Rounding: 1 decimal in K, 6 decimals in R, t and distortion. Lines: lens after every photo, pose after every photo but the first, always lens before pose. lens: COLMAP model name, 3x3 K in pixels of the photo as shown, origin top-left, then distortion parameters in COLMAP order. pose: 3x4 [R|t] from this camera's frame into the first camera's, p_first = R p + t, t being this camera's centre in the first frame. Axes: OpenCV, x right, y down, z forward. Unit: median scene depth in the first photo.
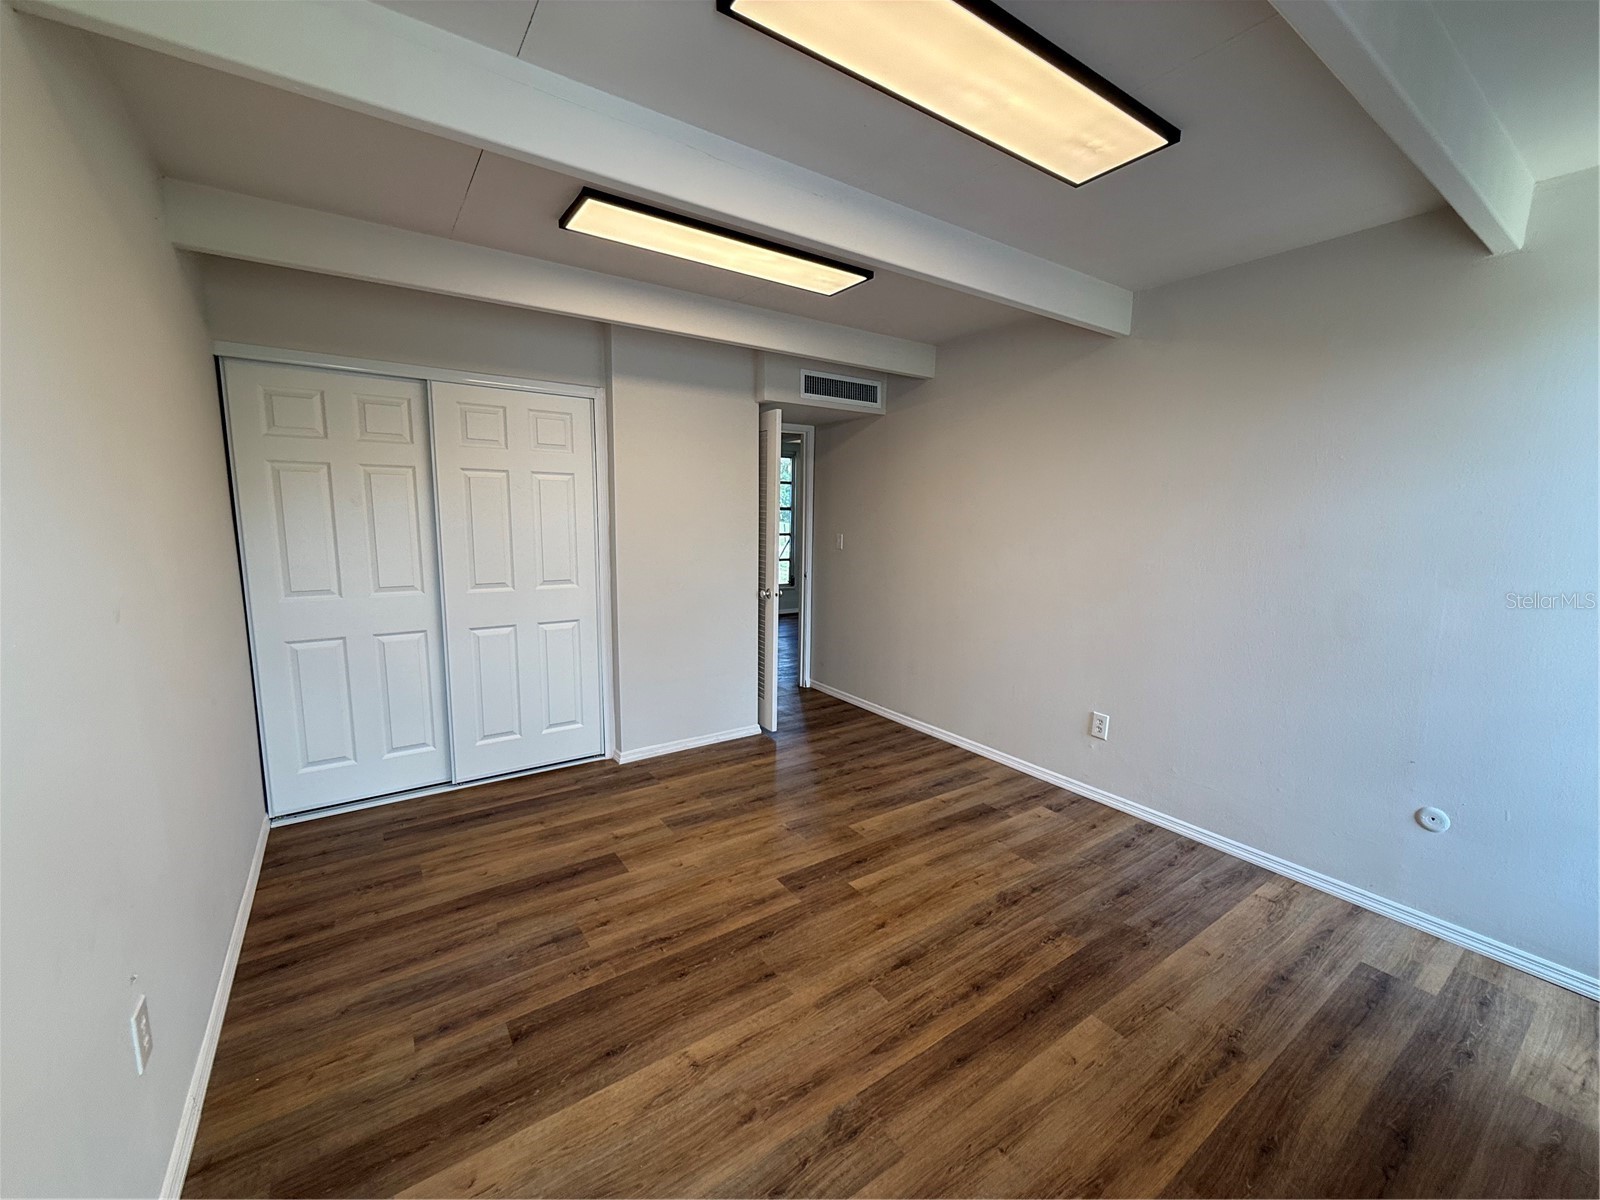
lens RADIAL K [[638.7, 0, 796.6], [0, 638.7, 602.7], [0, 0, 1]] dist [-0.000572, 0.000639]
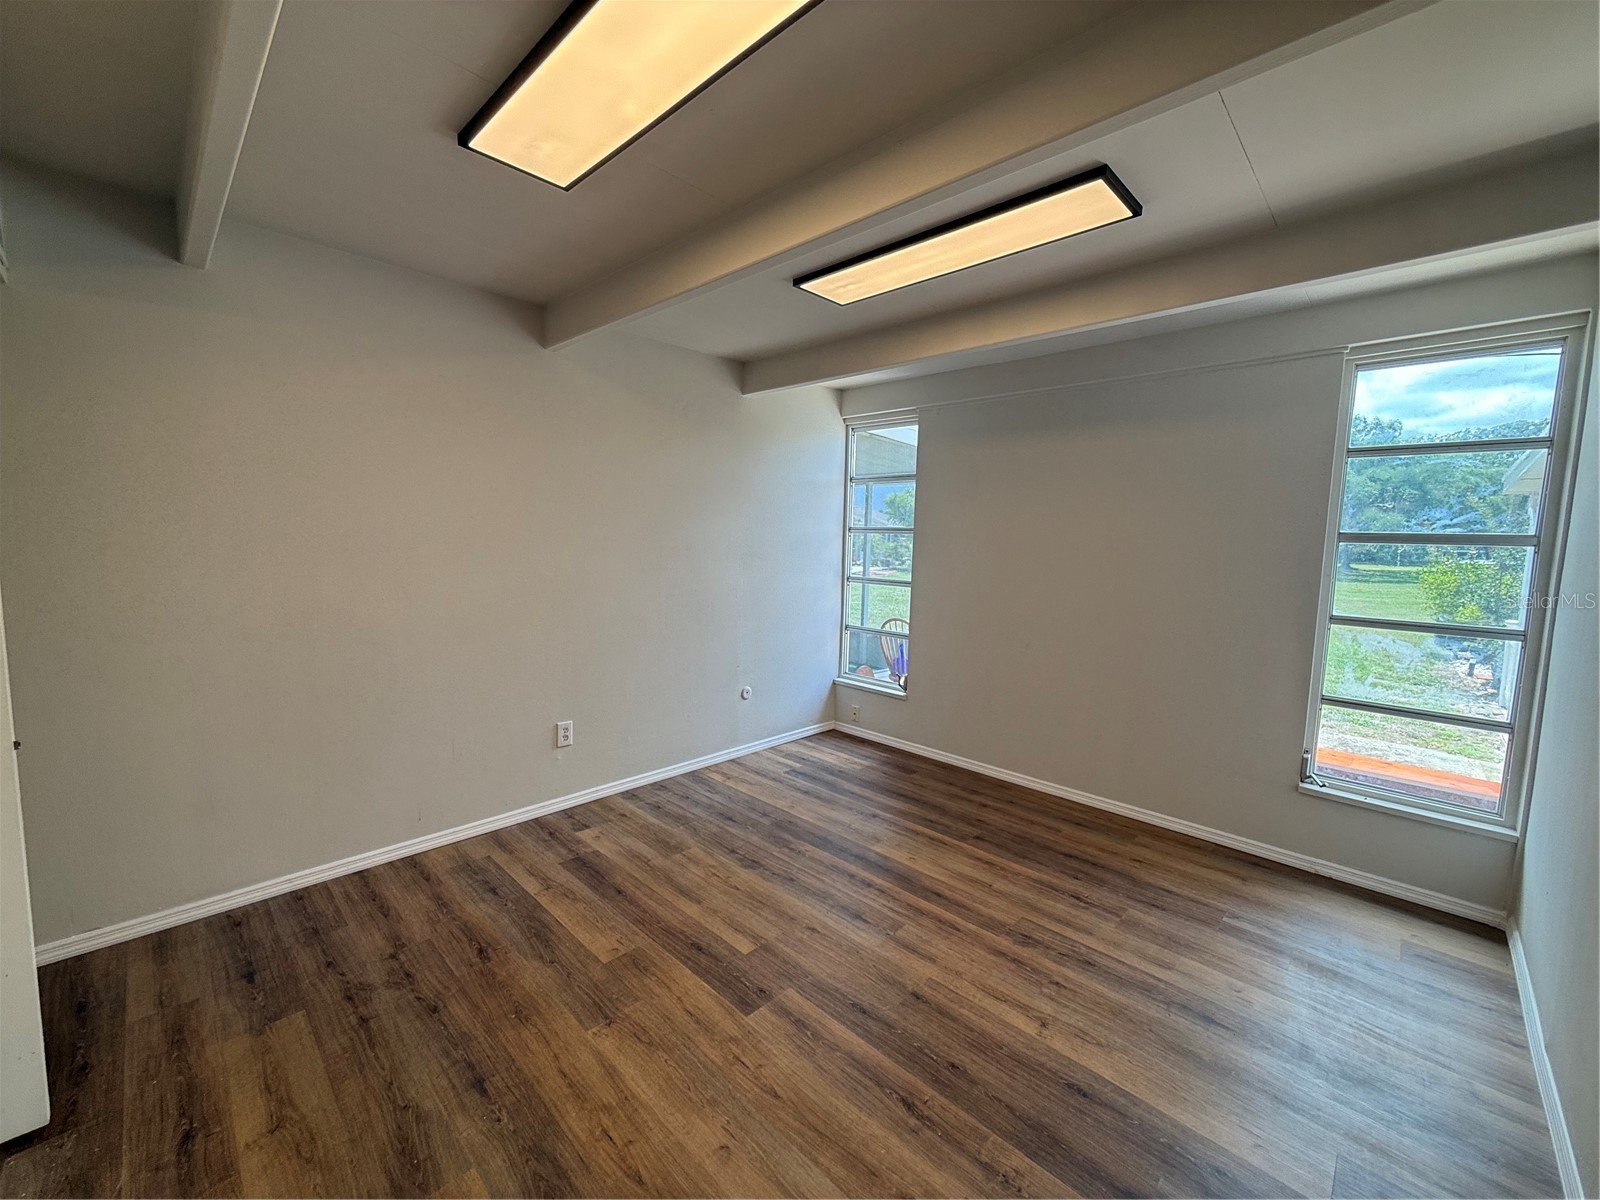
lens RADIAL K [[638.7, 0, 807.0], [0, 638.7, 604.3], [0, 0, 1]] dist [-0.000572, 0.000639]
pose [[-0.203789, -0.121144, 0.971491, -0.778630], [0.111935, 0.982924, 0.146050, -0.158725], [-0.972595, 0.138507, -0.186749, 1.090321]]
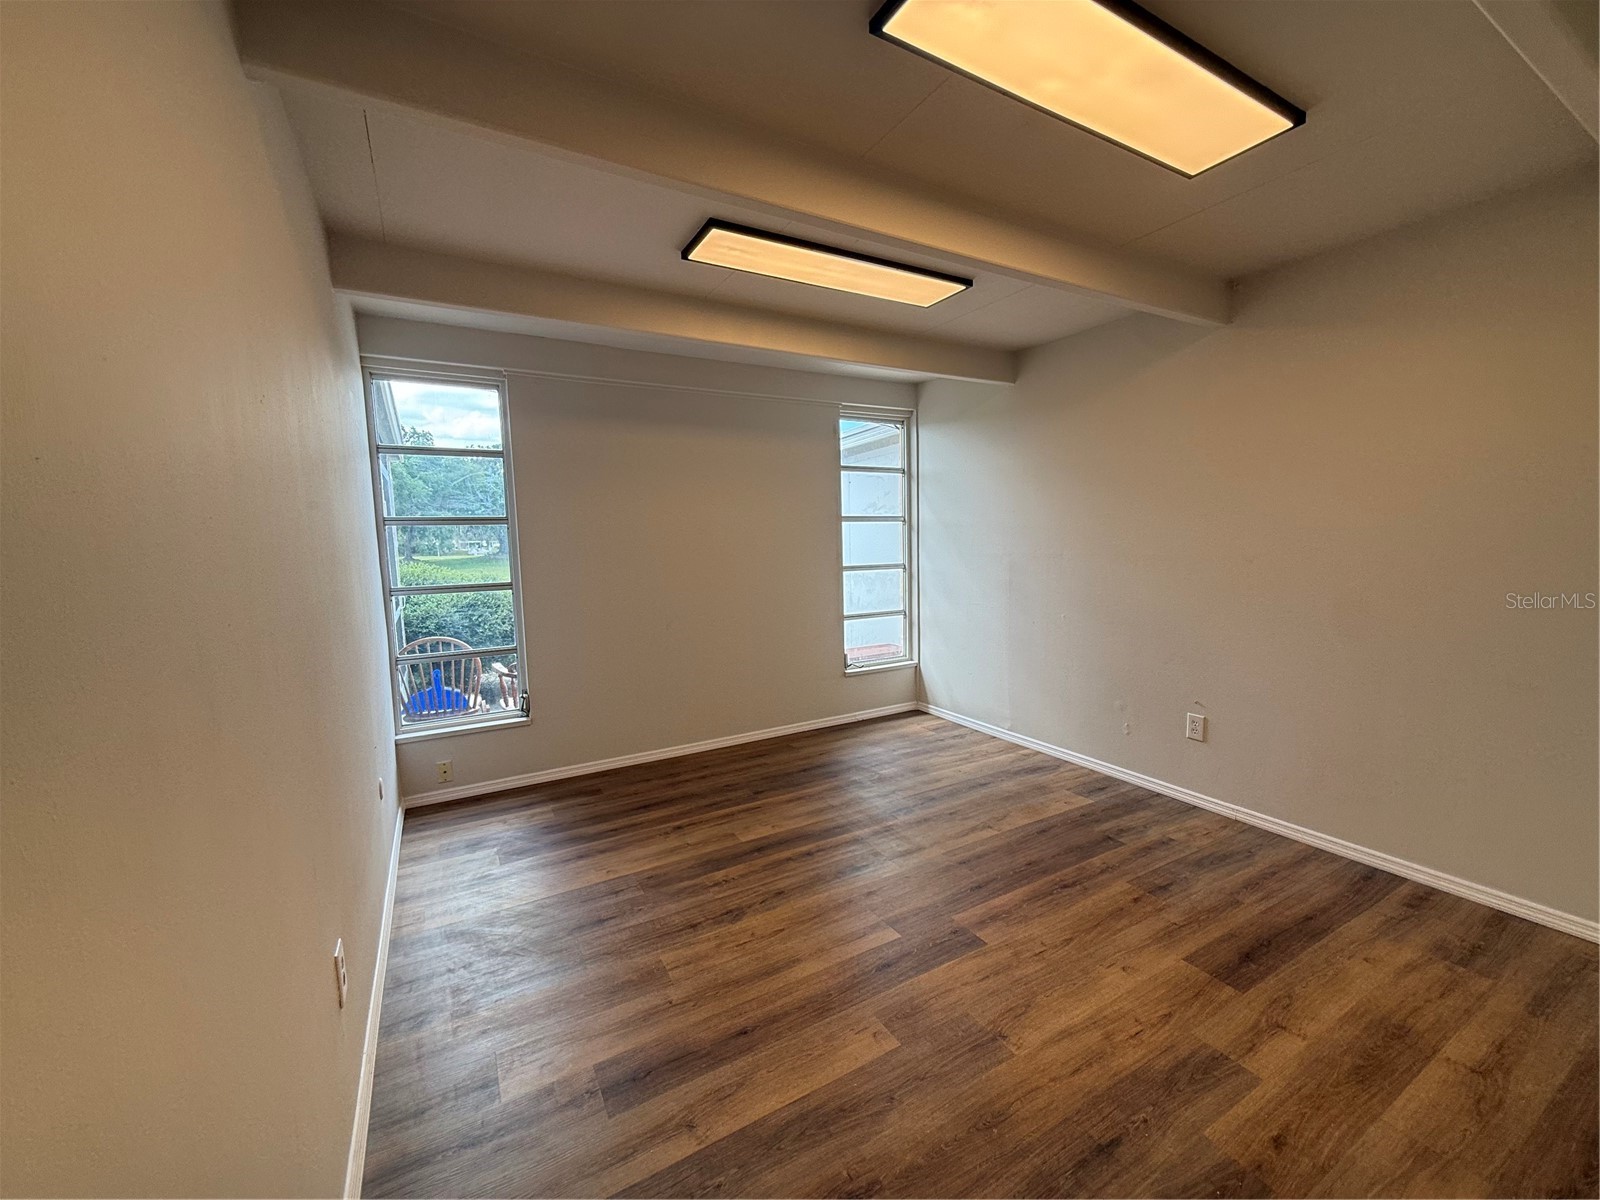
lens RADIAL K [[638.7, 0, 797.0], [0, 638.7, 603.0], [0, 0, 1]] dist [-0.000572, 0.000639]
pose [[-0.996371, -0.000372, 0.085116, 0.159355], [0.020609, 0.969181, 0.245486, -0.231201], [-0.082584, 0.246349, -0.965656, 1.867620]]
